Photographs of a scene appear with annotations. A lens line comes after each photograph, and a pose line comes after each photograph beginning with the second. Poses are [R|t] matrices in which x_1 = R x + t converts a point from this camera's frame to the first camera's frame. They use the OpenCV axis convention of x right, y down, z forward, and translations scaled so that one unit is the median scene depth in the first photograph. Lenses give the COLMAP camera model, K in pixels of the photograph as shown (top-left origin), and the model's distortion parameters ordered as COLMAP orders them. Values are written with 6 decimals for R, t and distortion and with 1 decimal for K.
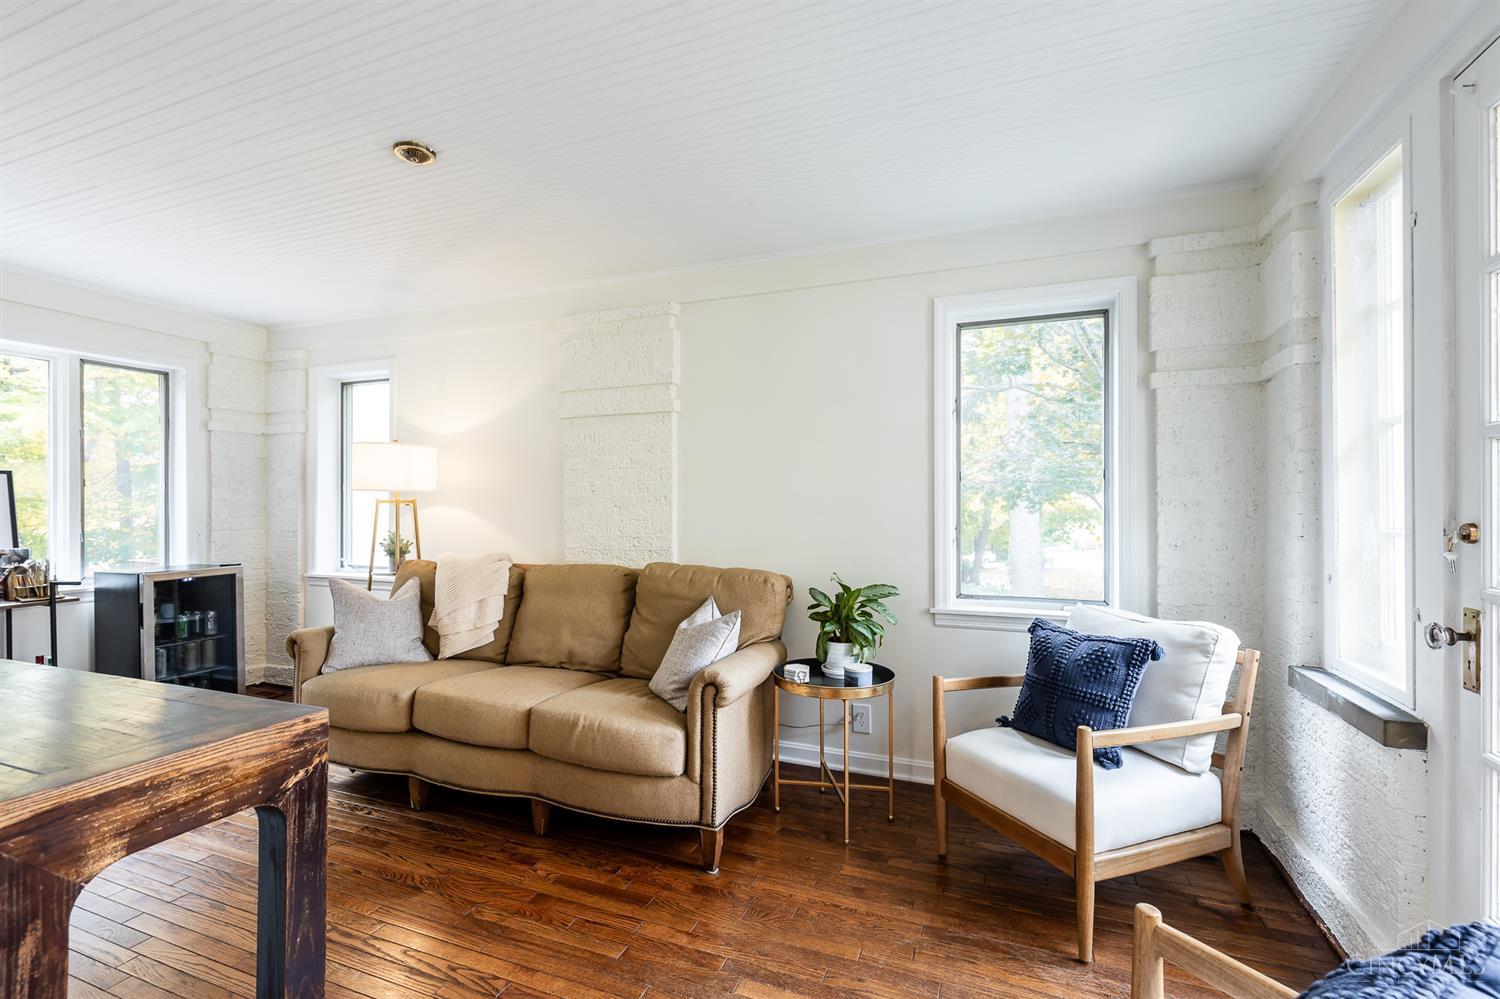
lens RADIAL K [[679.0, 0, 753.8], [0, 679.0, 494.6], [0, 0, 1]] dist [0.001946, 0.000059]
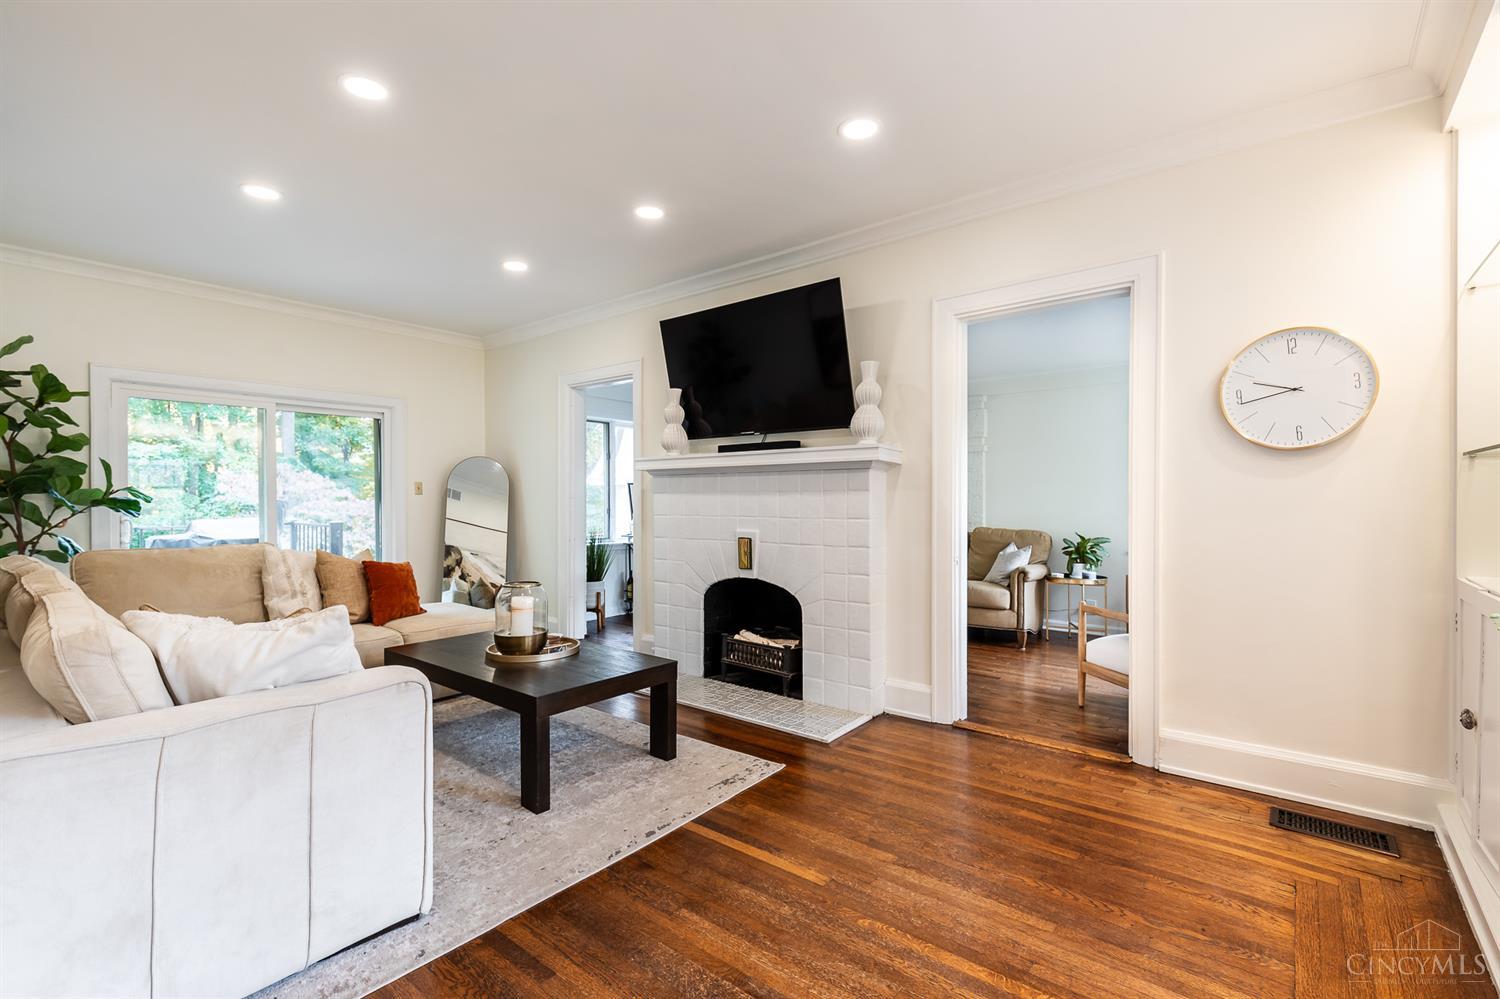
lens RADIAL K [[679.0, 0, 740.5], [0, 679.0, 512.5], [0, 0, 1]] dist [0.001946, 0.000059]
pose [[0.954157, 0.005479, -0.299257, -0.248986], [-0.001008, 0.999886, 0.015093, 0.027318], [0.299305, -0.014099, 0.954053, -1.341447]]
